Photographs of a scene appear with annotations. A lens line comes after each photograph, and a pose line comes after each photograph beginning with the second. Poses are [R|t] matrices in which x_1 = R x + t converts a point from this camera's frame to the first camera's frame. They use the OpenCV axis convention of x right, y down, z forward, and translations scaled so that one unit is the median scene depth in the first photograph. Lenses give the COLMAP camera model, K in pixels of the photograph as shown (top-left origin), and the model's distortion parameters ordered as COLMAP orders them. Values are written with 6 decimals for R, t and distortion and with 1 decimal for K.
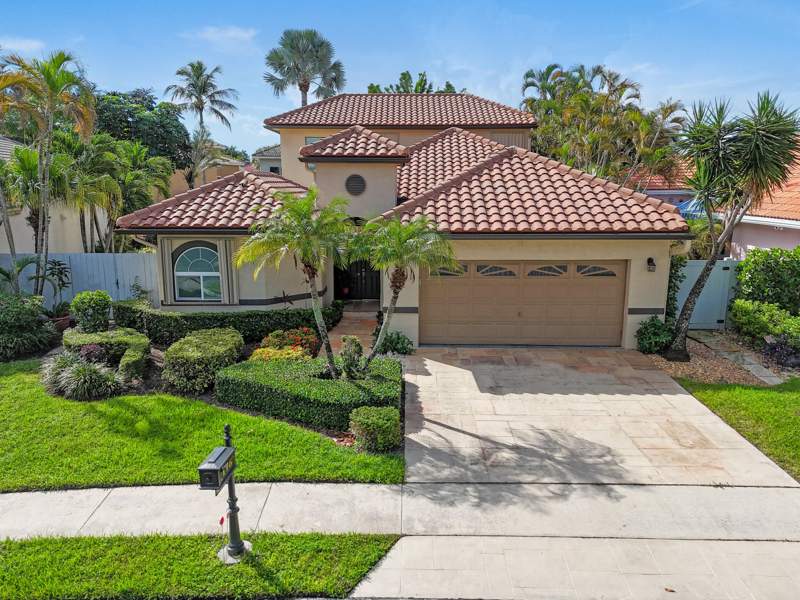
lens RADIAL K [[592.4, 0, 400.0], [0, 592.4, 300.0], [0, 0, 1]] dist [0.088738, -0.077671]
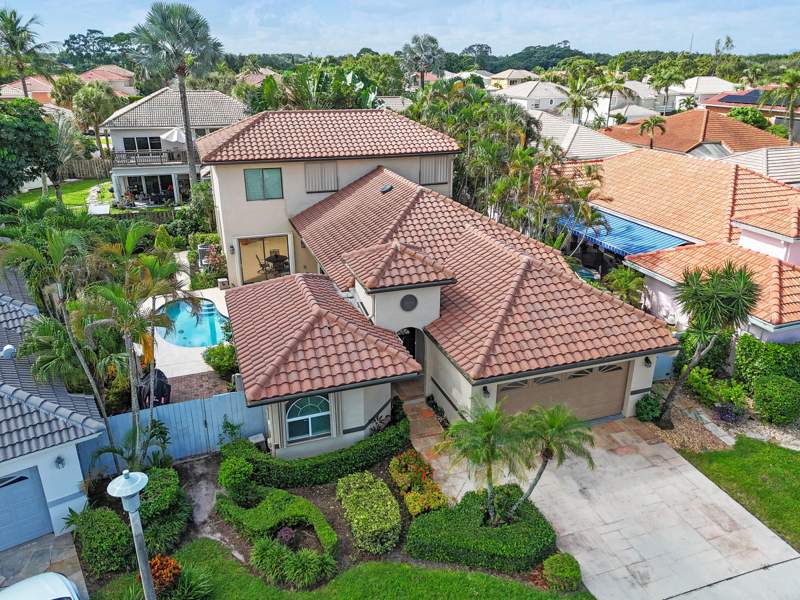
lens RADIAL K [[592.4, 0, 400.0], [0, 592.4, 300.0], [0, 0, 1]] dist [0.088738, -0.077671]
pose [[0.939540, -0.127770, 0.317711, -0.527402], [0.065474, 0.977694, 0.199566, -0.497680], [-0.336123, -0.166698, 0.926948, -0.072158]]
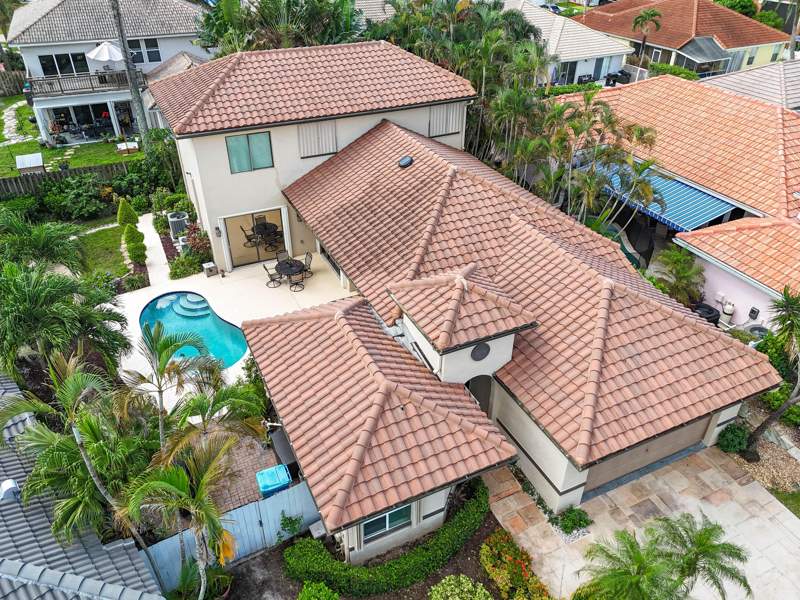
lens RADIAL K [[592.4, 0, 400.0], [0, 592.4, 300.0], [0, 0, 1]] dist [0.088738, -0.077671]
pose [[0.894902, -0.247693, 0.371211, -0.618152], [0.081714, 0.908711, 0.409349, -0.788924], [-0.438717, -0.335994, 0.833448, 0.313521]]
